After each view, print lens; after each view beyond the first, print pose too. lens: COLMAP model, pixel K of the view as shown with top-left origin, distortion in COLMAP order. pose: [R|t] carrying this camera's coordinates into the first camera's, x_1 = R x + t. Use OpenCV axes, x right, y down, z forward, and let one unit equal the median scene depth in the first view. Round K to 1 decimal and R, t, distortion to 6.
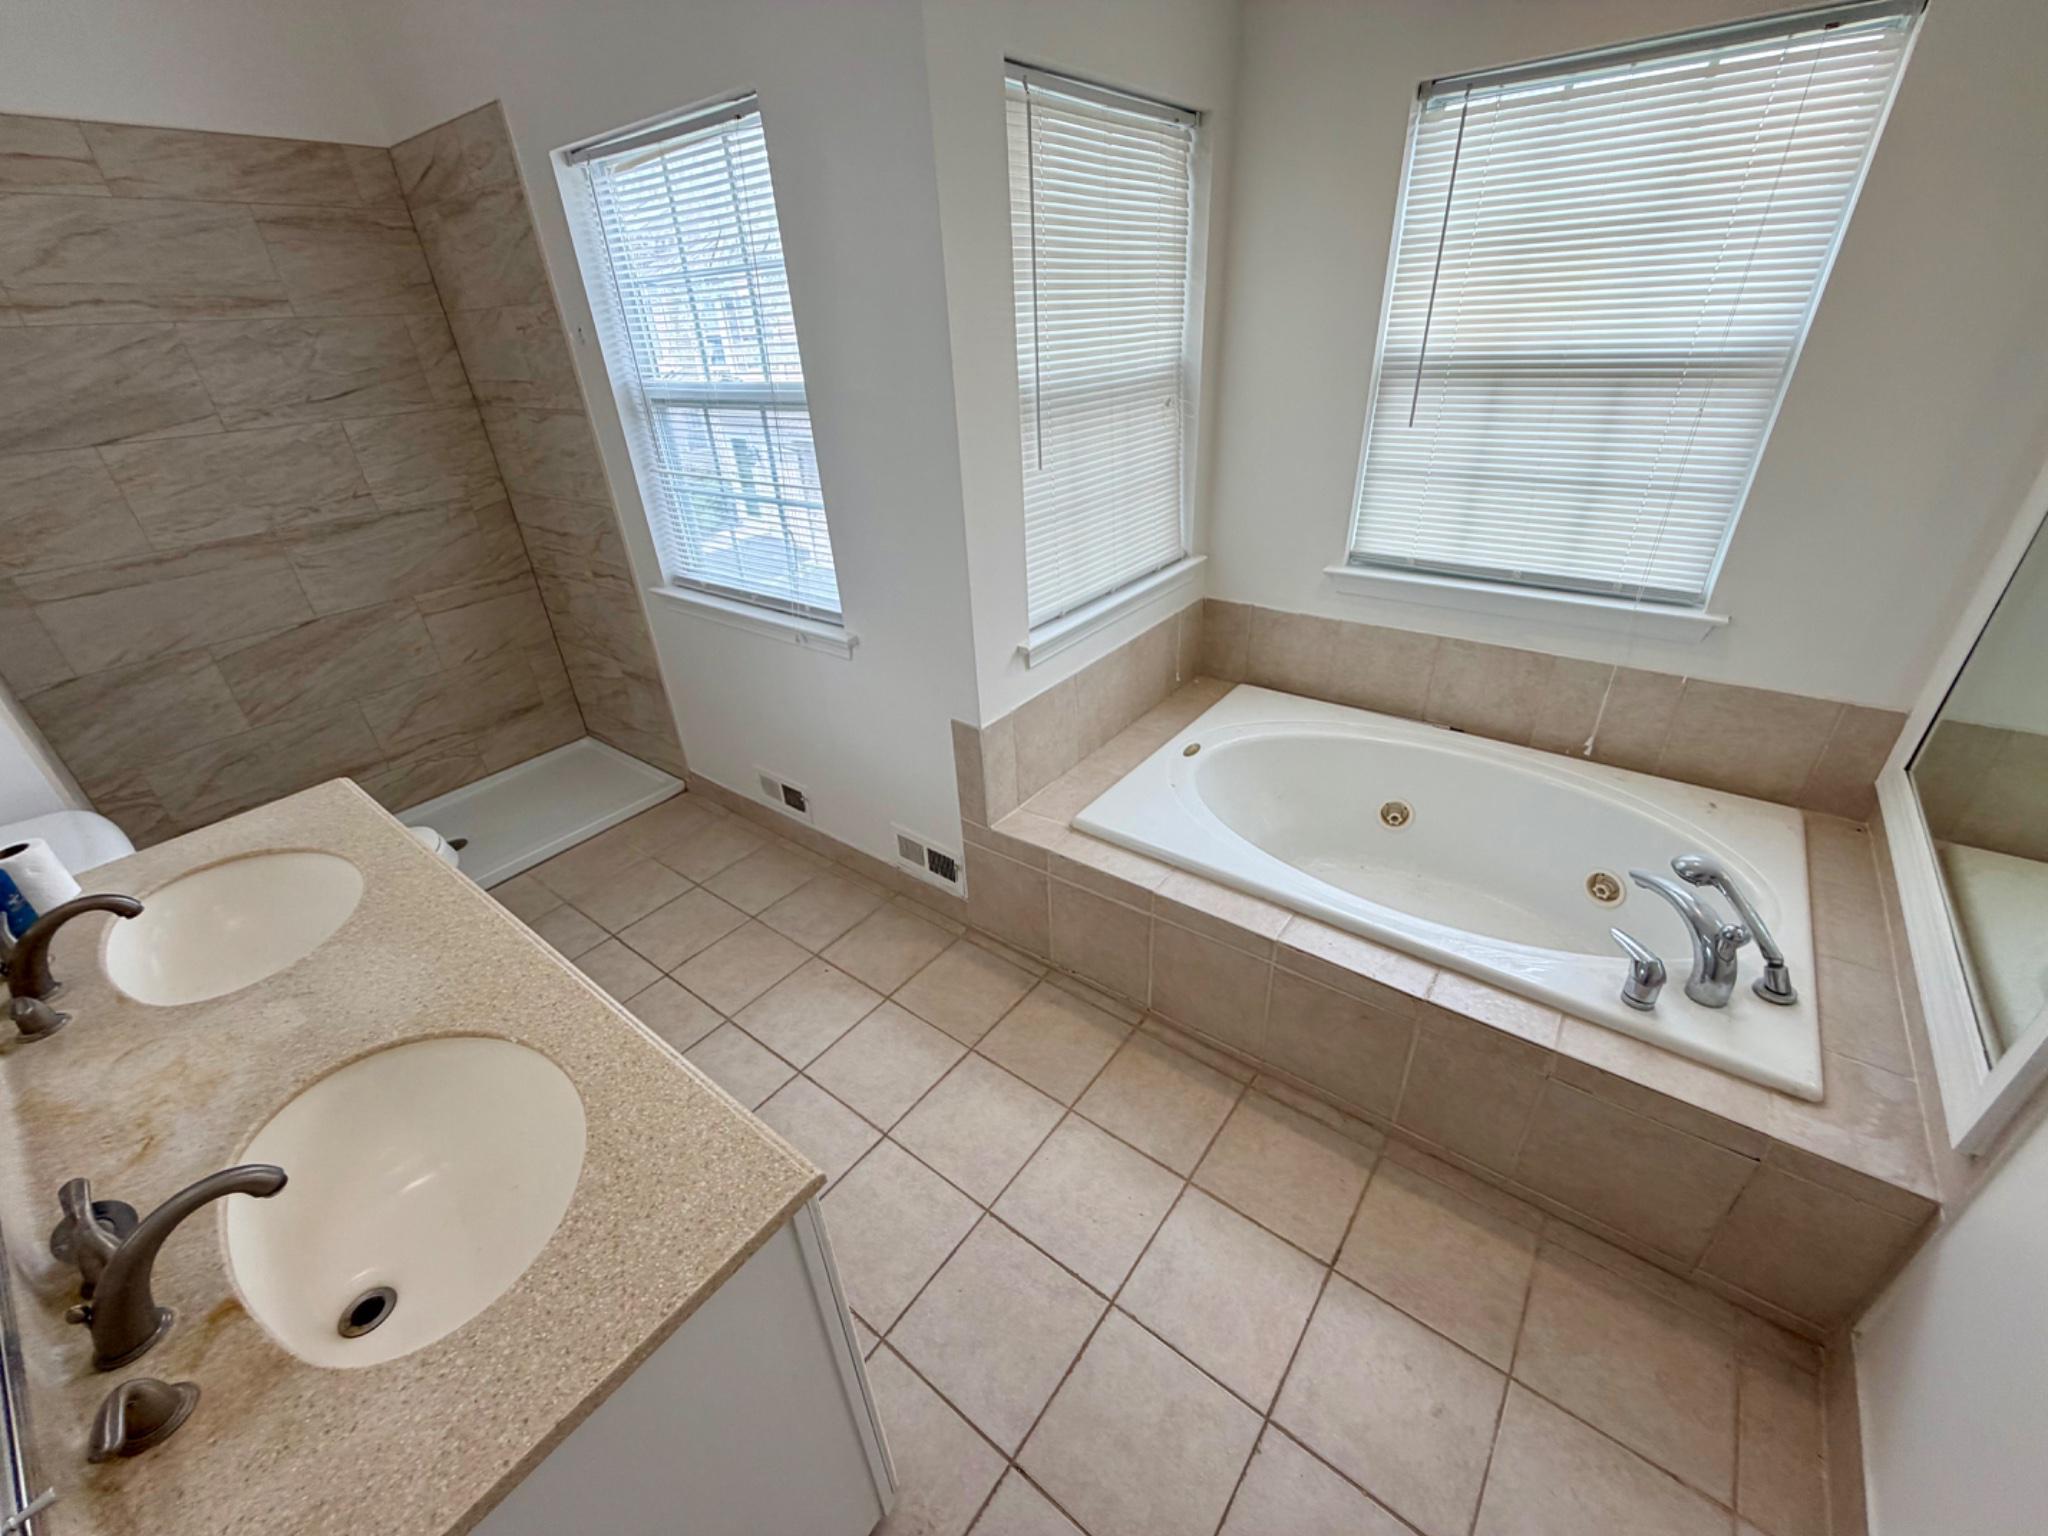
lens RADIAL K [[815.3, 0, 1024.5], [0, 815.3, 767.9], [0, 0, 1]] dist [0.002142, -0.000508]
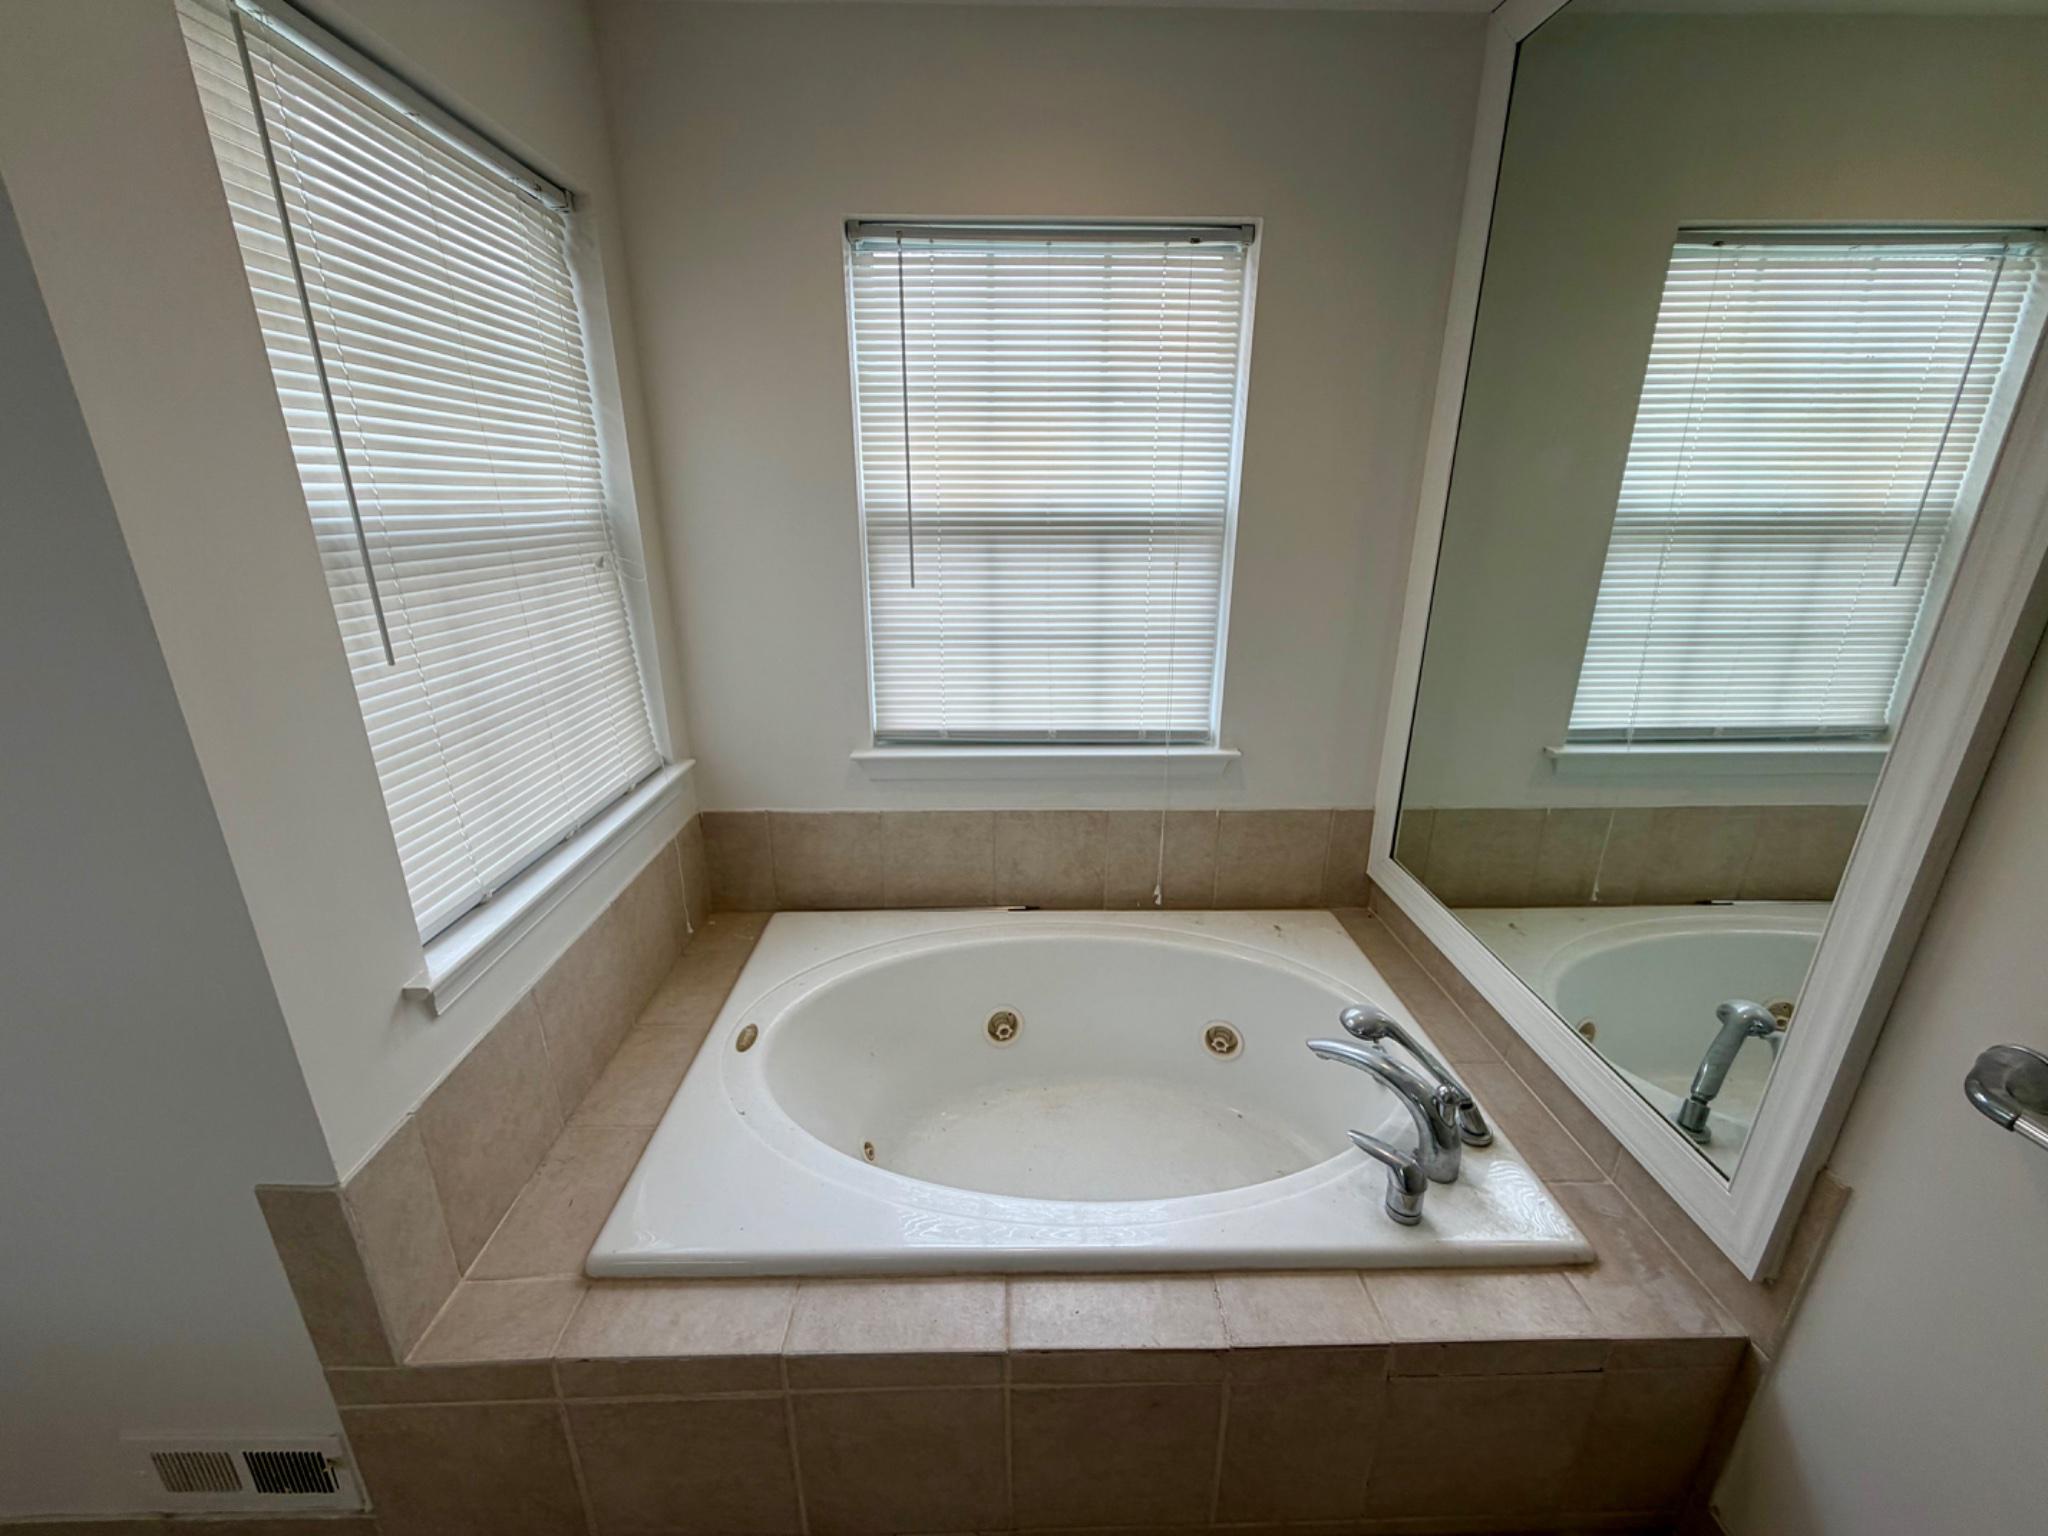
lens RADIAL K [[815.3, 0, 1017.6], [0, 815.3, 772.0], [0, 0, 1]] dist [0.002142, -0.000508]
pose [[0.782406, -0.153636, 0.603520, 0.005601], [0.269407, 0.957221, -0.105583, -0.116789], [-0.561481, 0.245201, 0.790326, 0.322139]]
